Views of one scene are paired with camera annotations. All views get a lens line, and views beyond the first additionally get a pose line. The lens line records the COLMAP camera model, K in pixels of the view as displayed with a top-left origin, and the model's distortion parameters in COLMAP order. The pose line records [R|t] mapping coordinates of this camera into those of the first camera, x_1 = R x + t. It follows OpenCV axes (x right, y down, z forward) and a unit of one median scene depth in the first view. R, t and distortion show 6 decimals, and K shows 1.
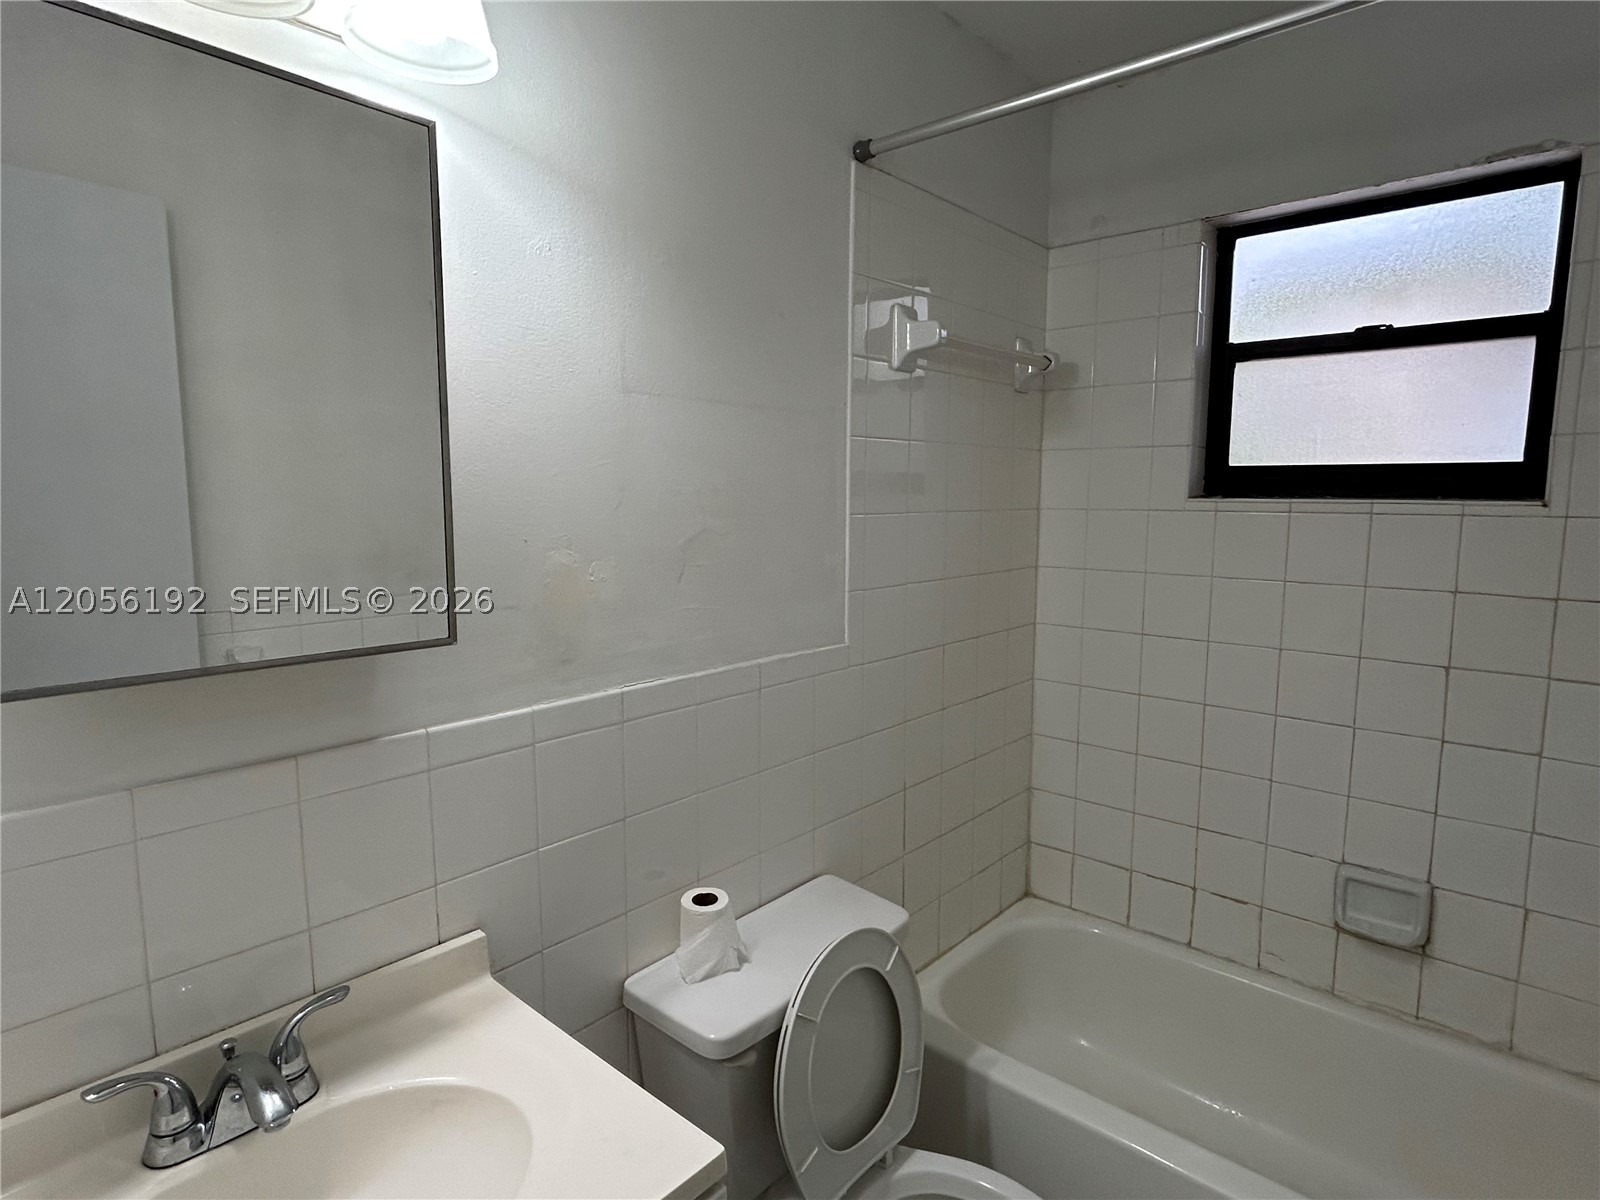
lens RADIAL K [[885.6, 0, 788.3], [0, 885.6, 602.7], [0, 0, 1]] dist [-0.000776, 0.000893]
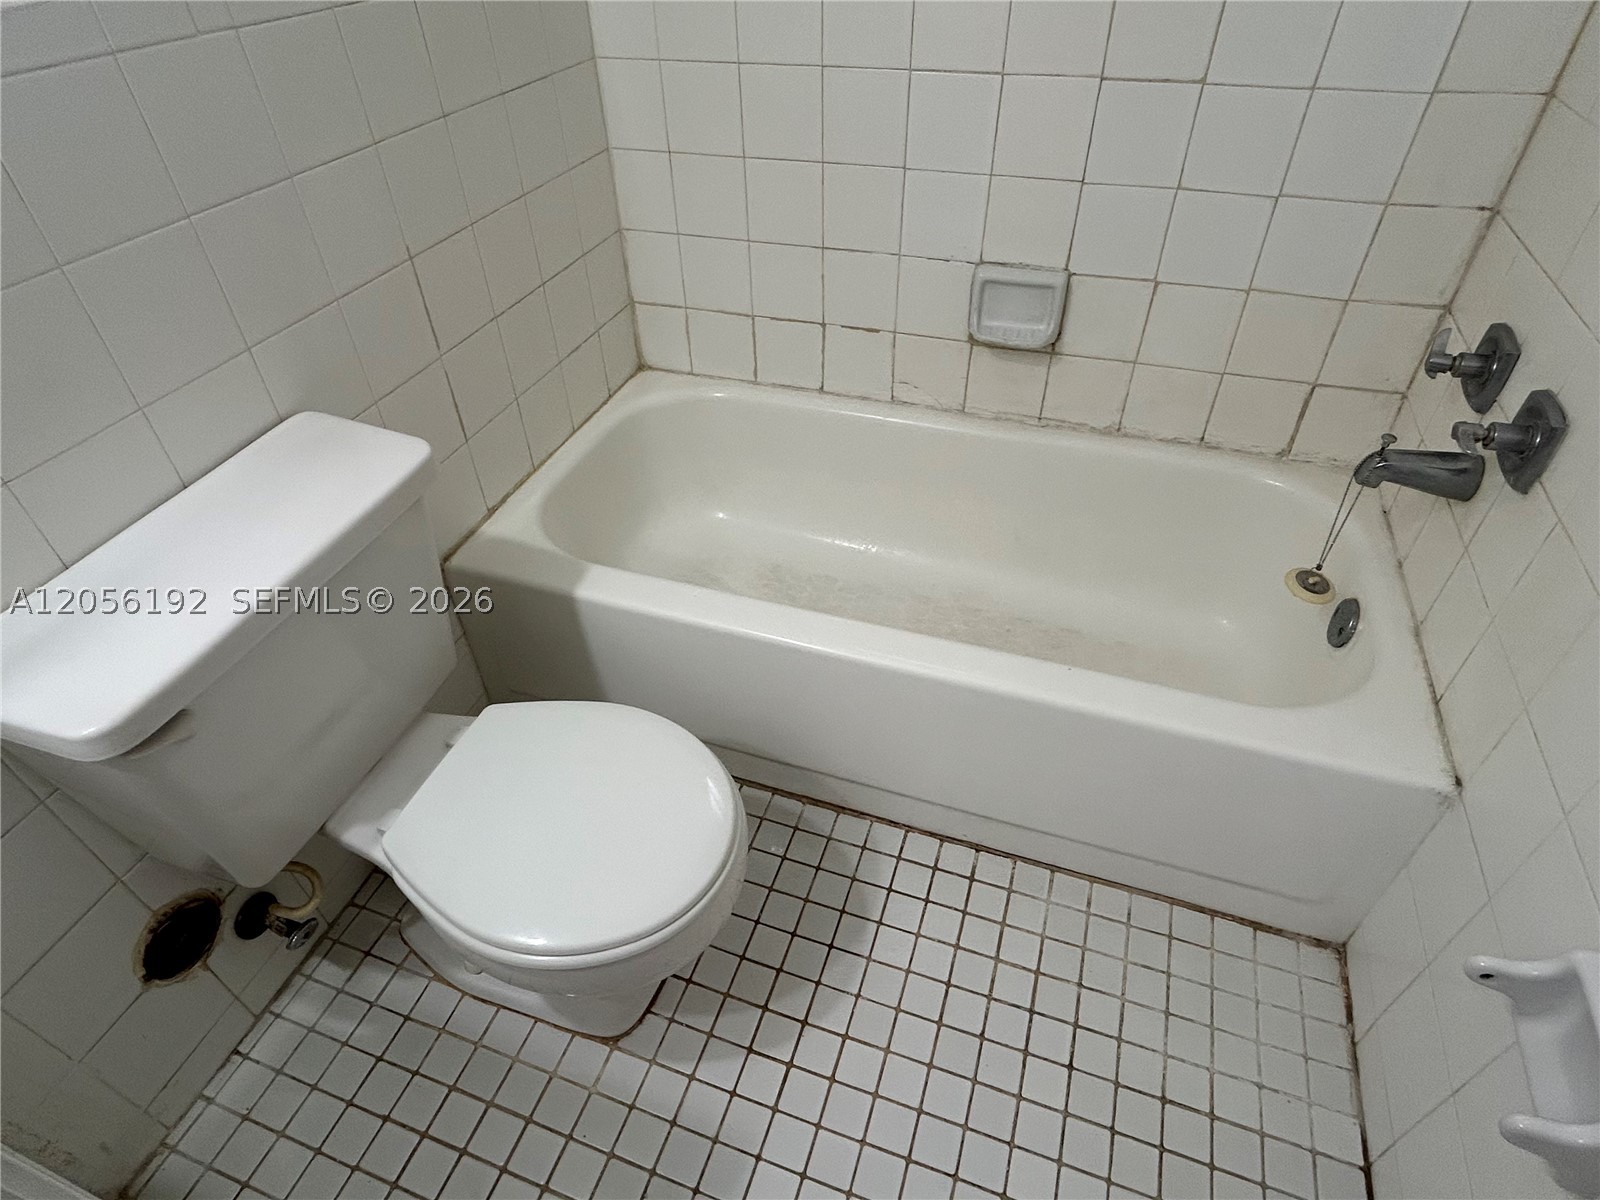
lens RADIAL K [[885.6, 0, 778.9], [0, 885.6, 604.3], [0, 0, 1]] dist [-0.000776, 0.000893]
pose [[0.925049, -0.269603, 0.267578, 0.137247], [0.077387, 0.823425, 0.562123, 0.073419], [-0.371880, -0.499284, 0.782573, 0.252318]]
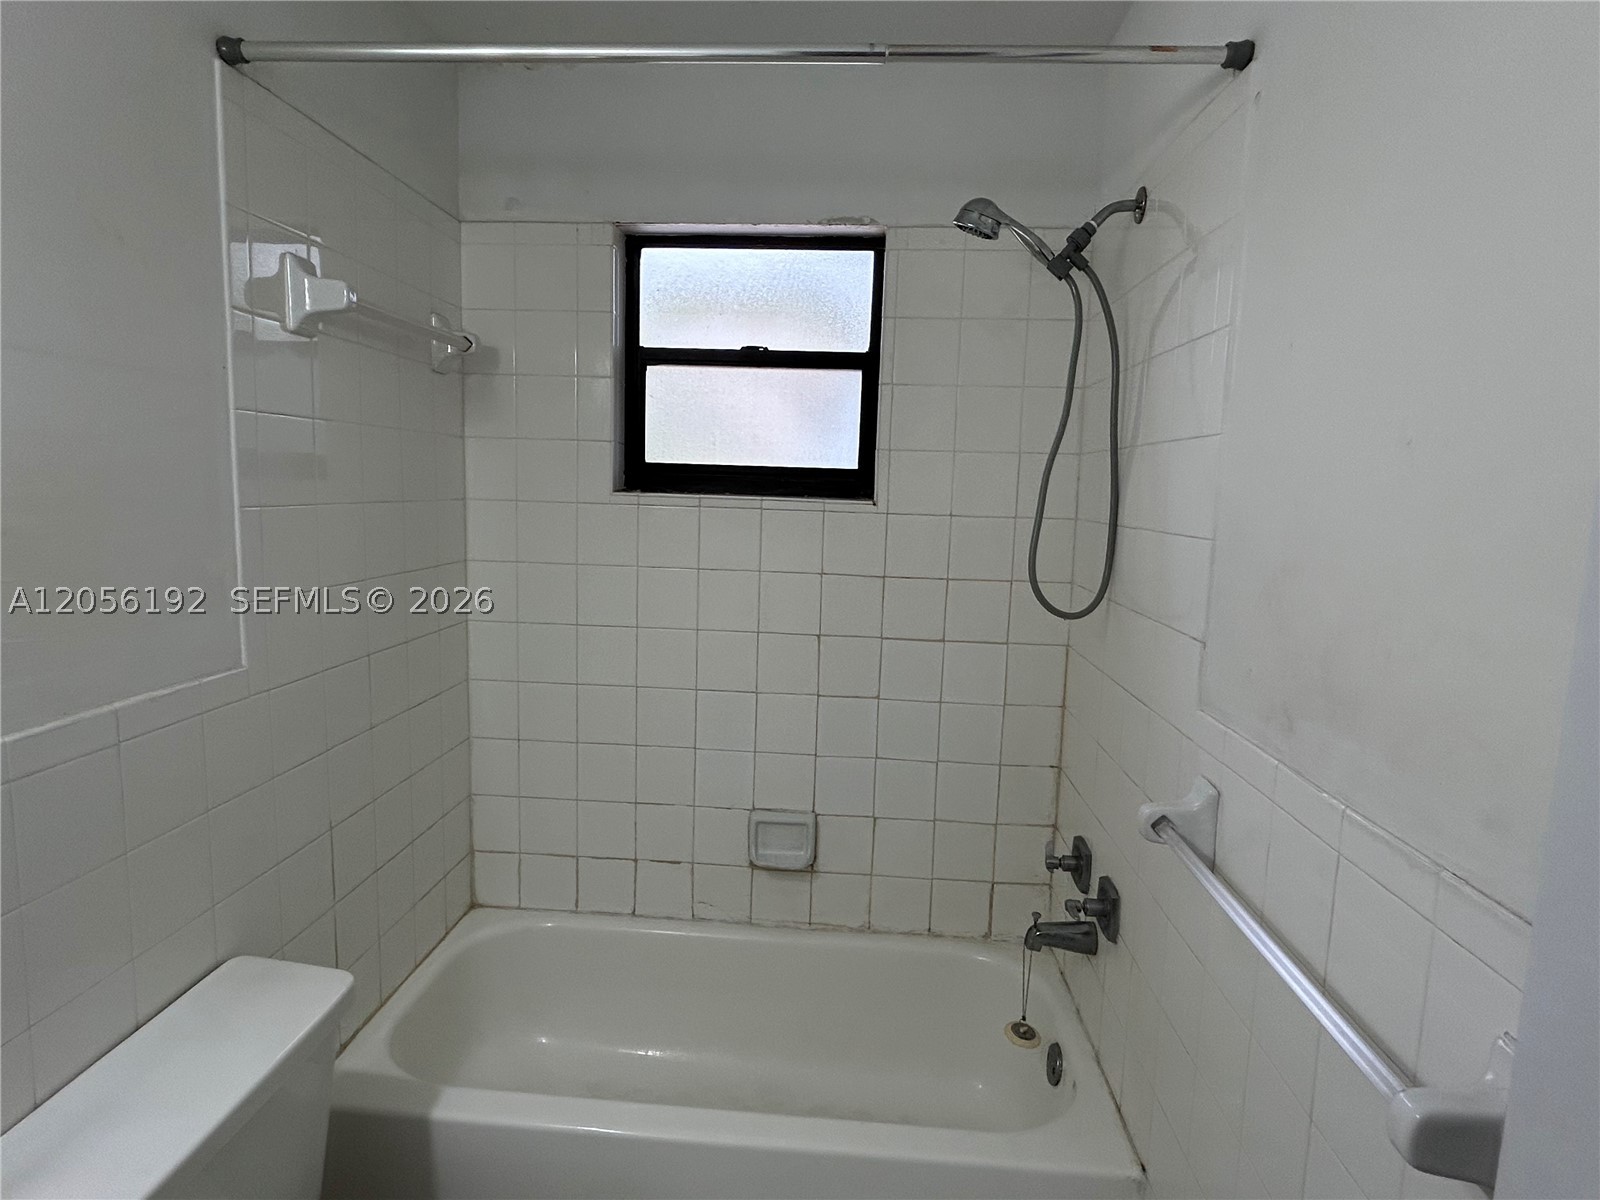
lens RADIAL K [[885.6, 0, 794.1], [0, 885.6, 600.4], [0, 0, 1]] dist [-0.000776, 0.000893]
pose [[0.788318, -0.056997, 0.612623, -0.026647], [0.046430, 0.998372, 0.033140, -0.015948], [-0.613514, 0.002320, 0.789680, 0.050527]]
